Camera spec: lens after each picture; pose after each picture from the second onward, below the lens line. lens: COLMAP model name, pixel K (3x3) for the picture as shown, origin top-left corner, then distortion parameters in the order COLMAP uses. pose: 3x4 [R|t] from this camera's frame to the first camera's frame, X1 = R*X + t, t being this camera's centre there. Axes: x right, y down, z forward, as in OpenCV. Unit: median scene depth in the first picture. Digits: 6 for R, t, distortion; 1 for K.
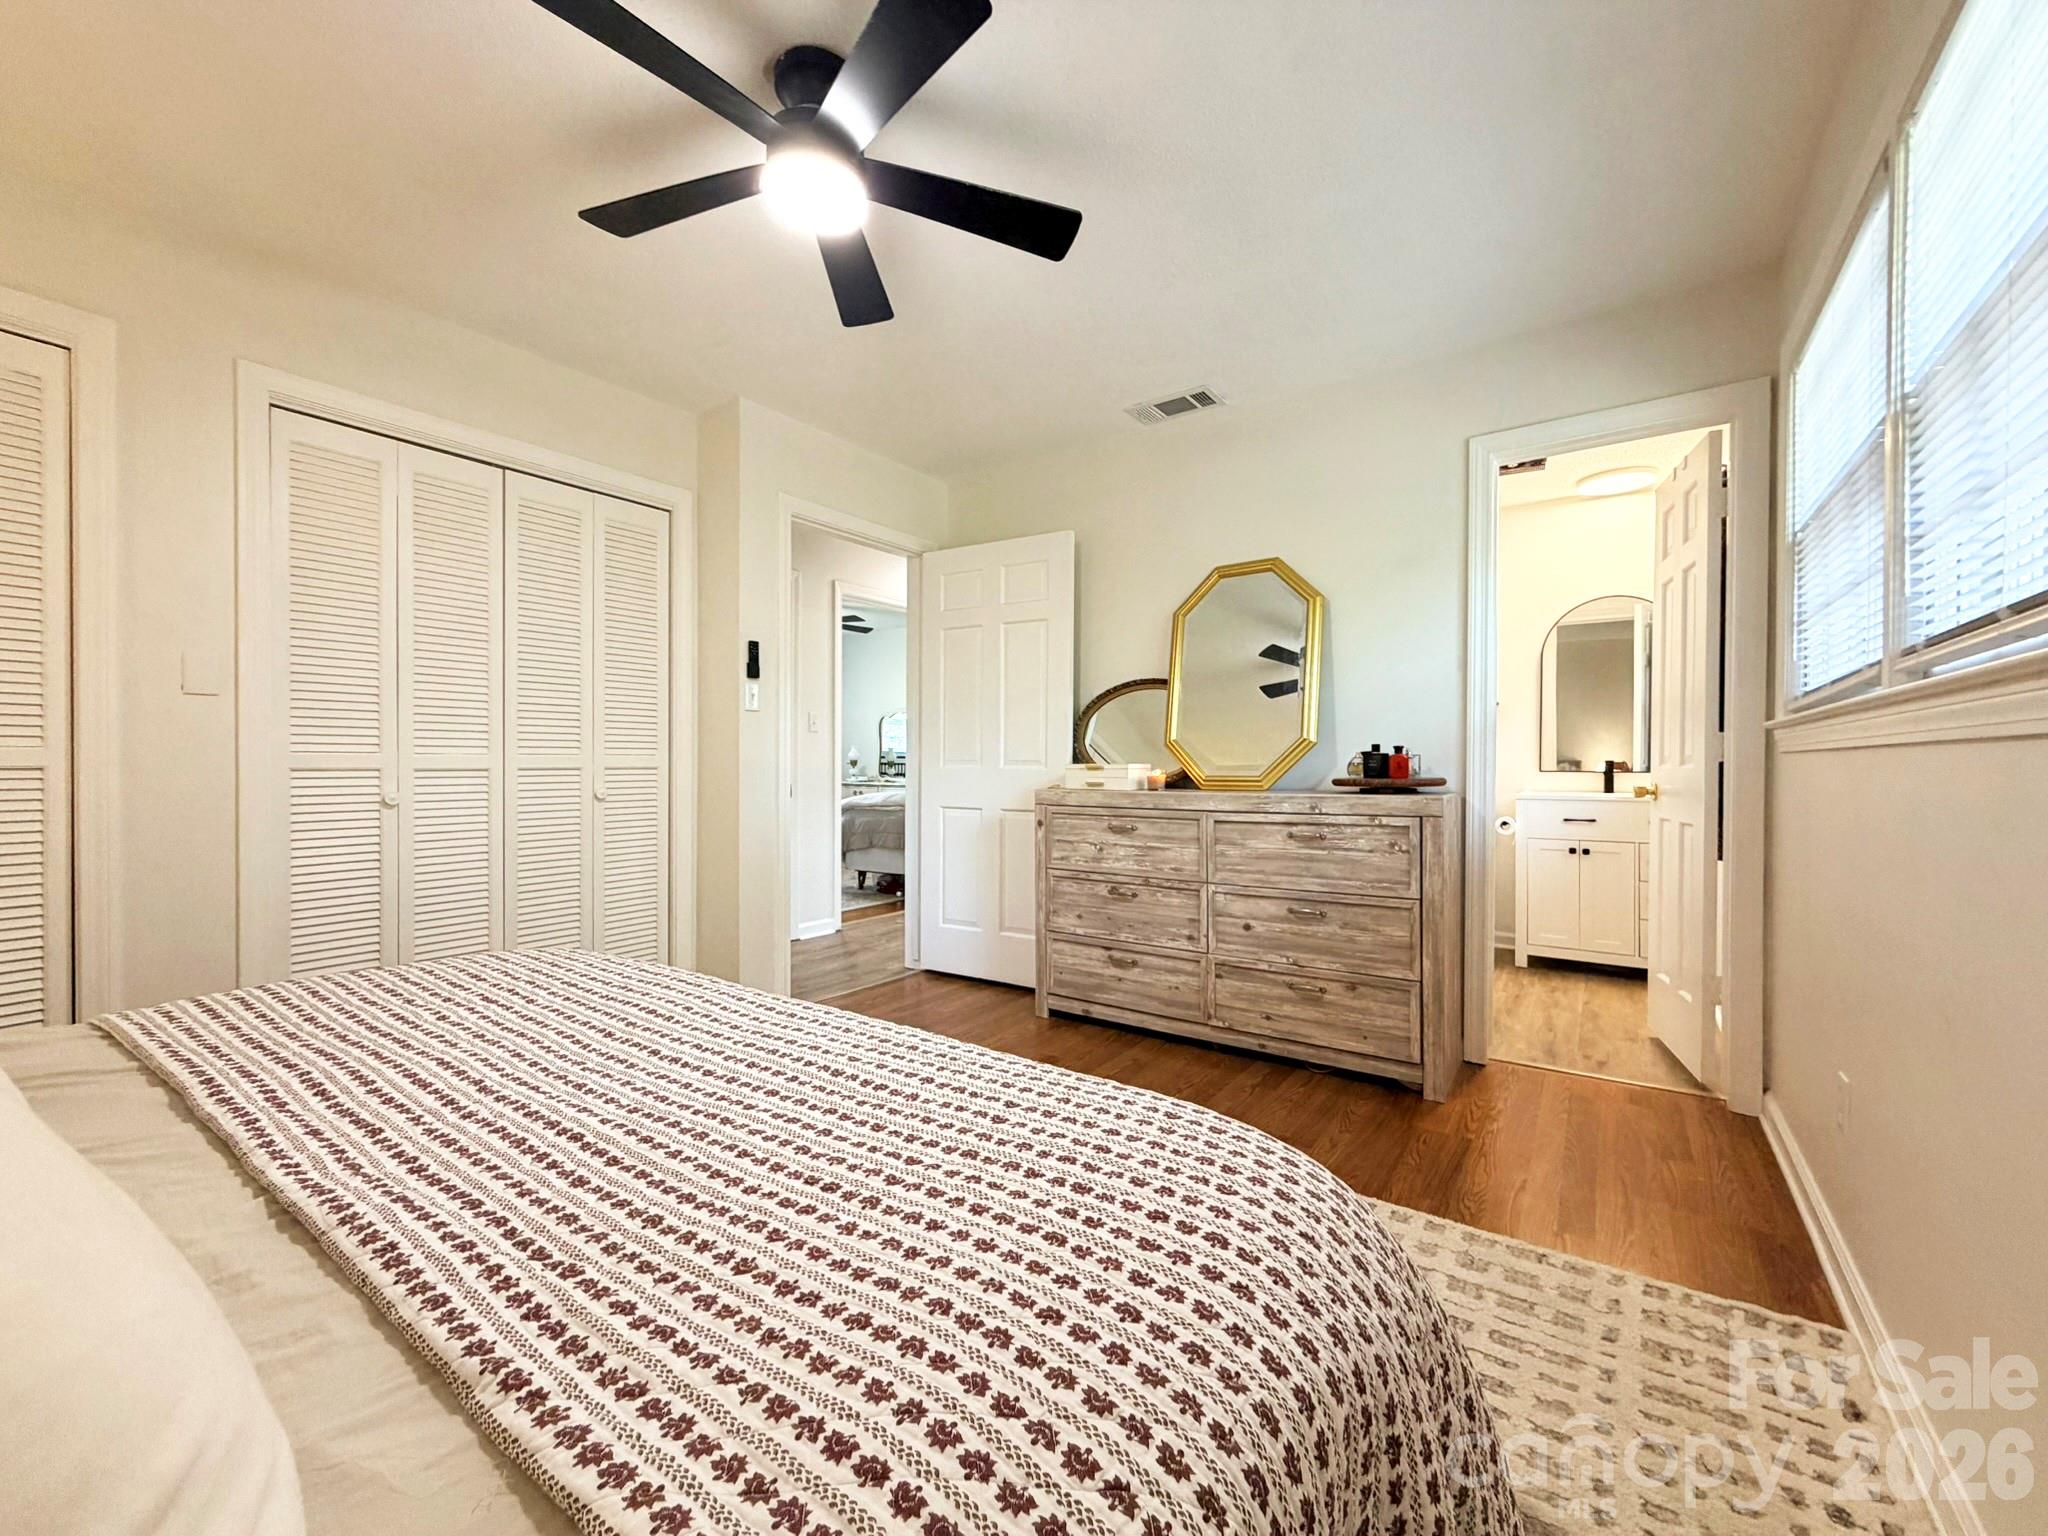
lens RADIAL K [[817.5, 0, 1017.5], [0, 817.5, 767.9], [0, 0, 1]] dist [0.000280, -0.000108]
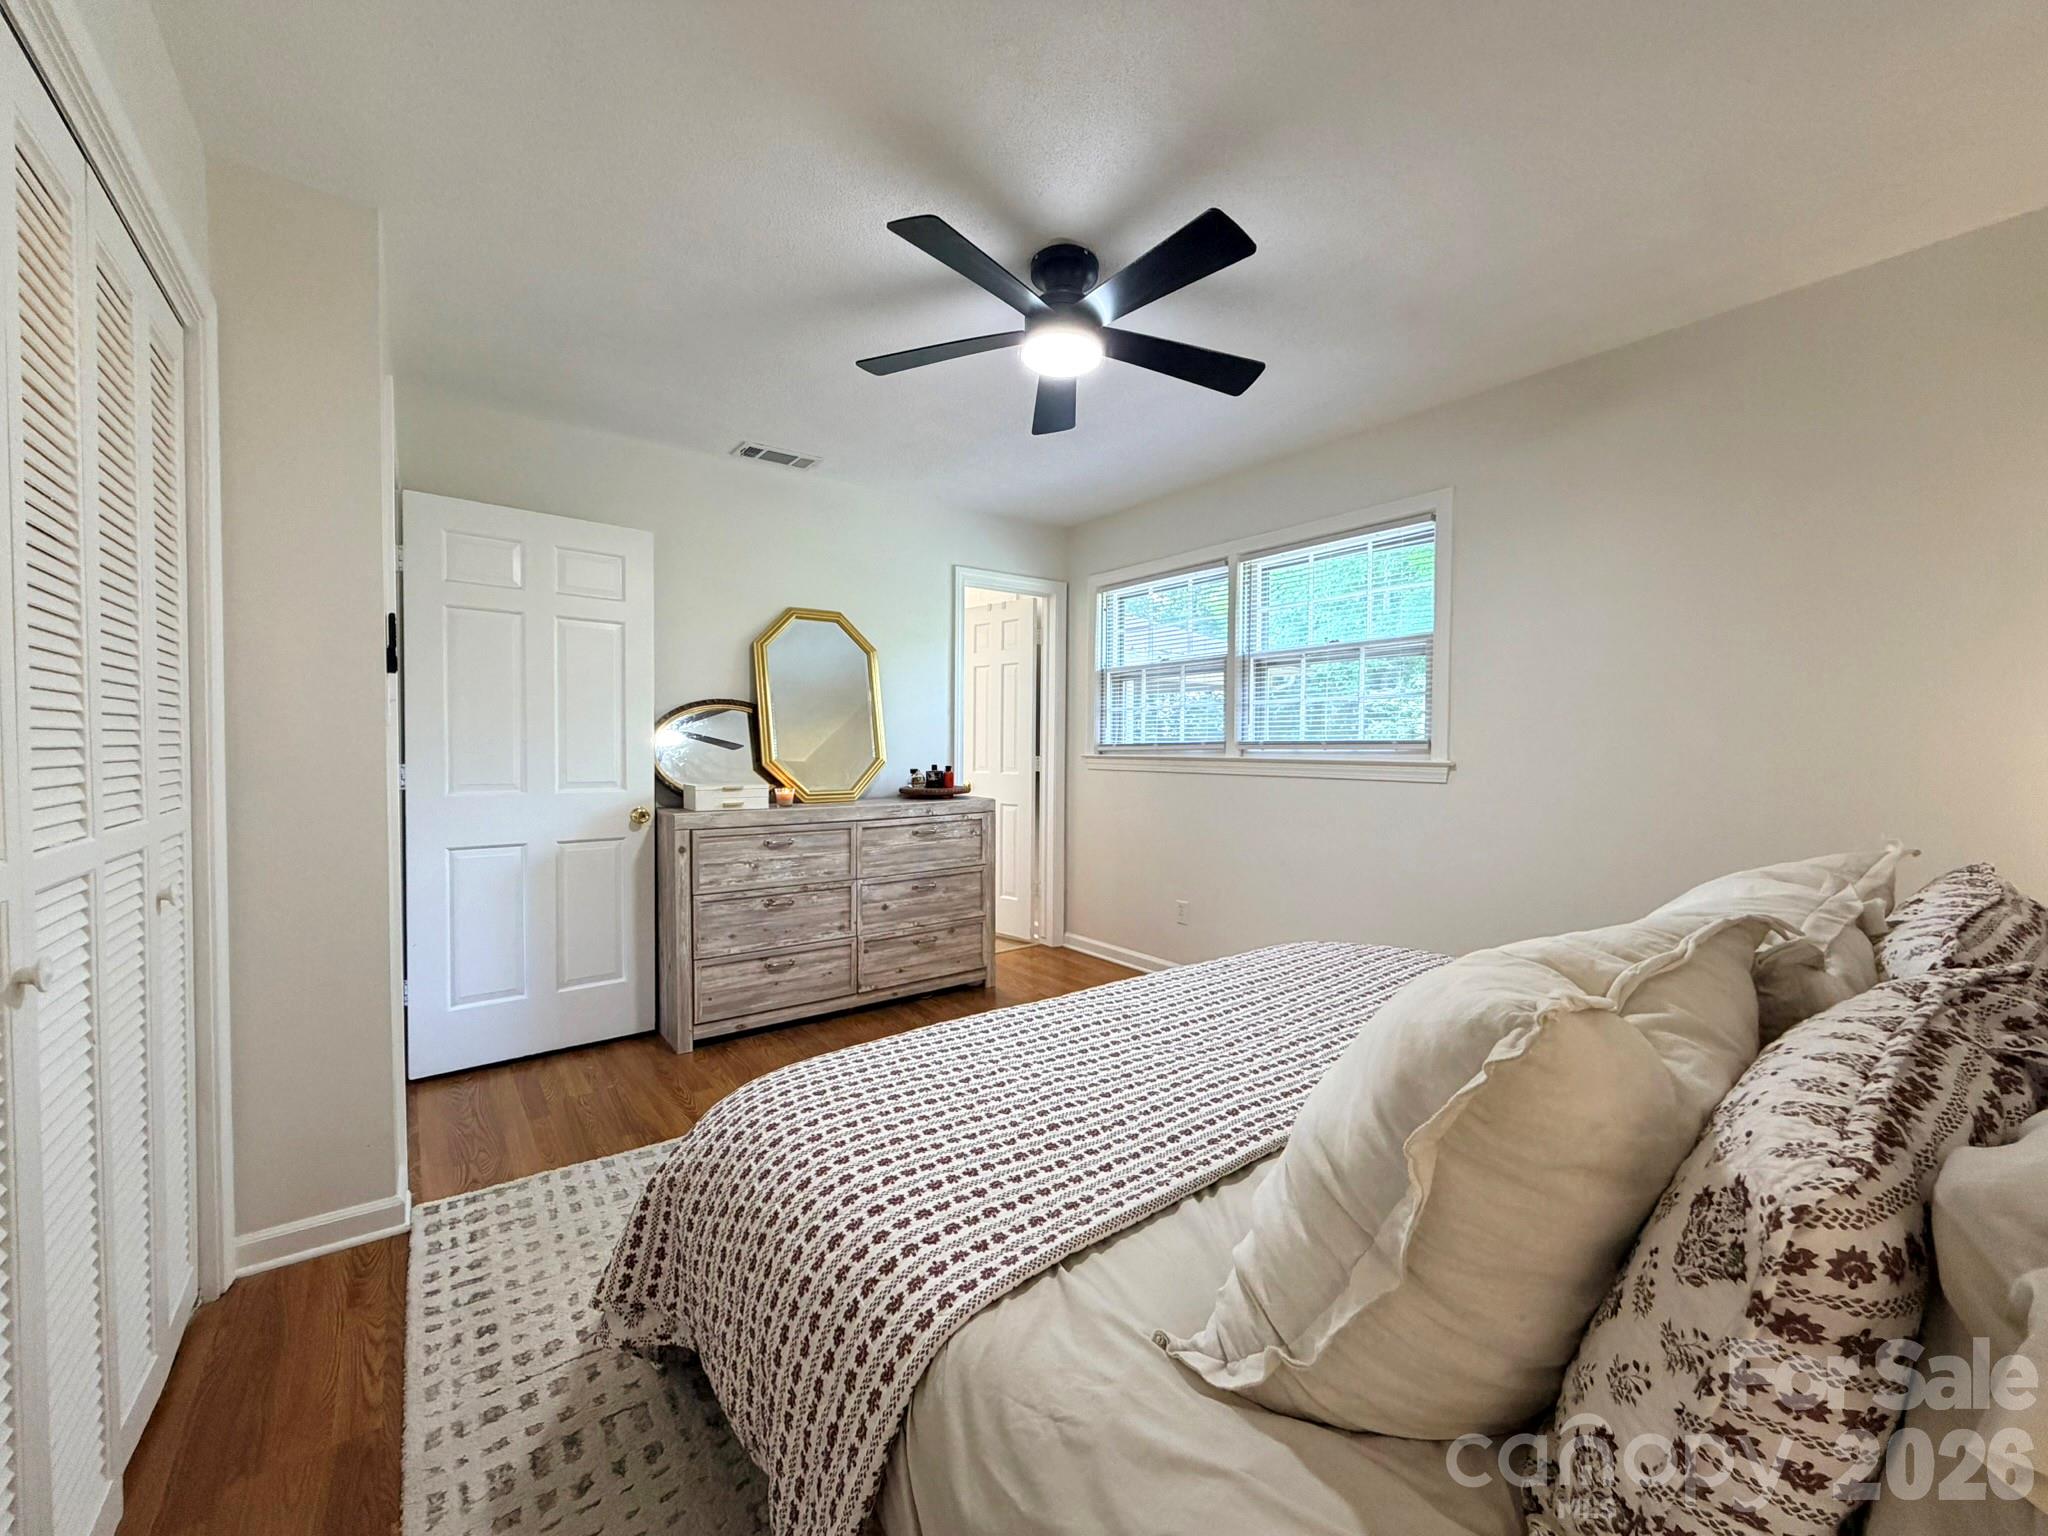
lens RADIAL K [[820.5, 0, 1018.6], [0, 820.5, 767.8], [0, 0, 1]] dist [0.000506, -0.000189]
pose [[0.305567, -0.026348, 0.951806, -0.874044], [0.002079, 0.999633, 0.027005, -0.060311], [-0.952168, -0.006273, 0.305510, 0.396062]]
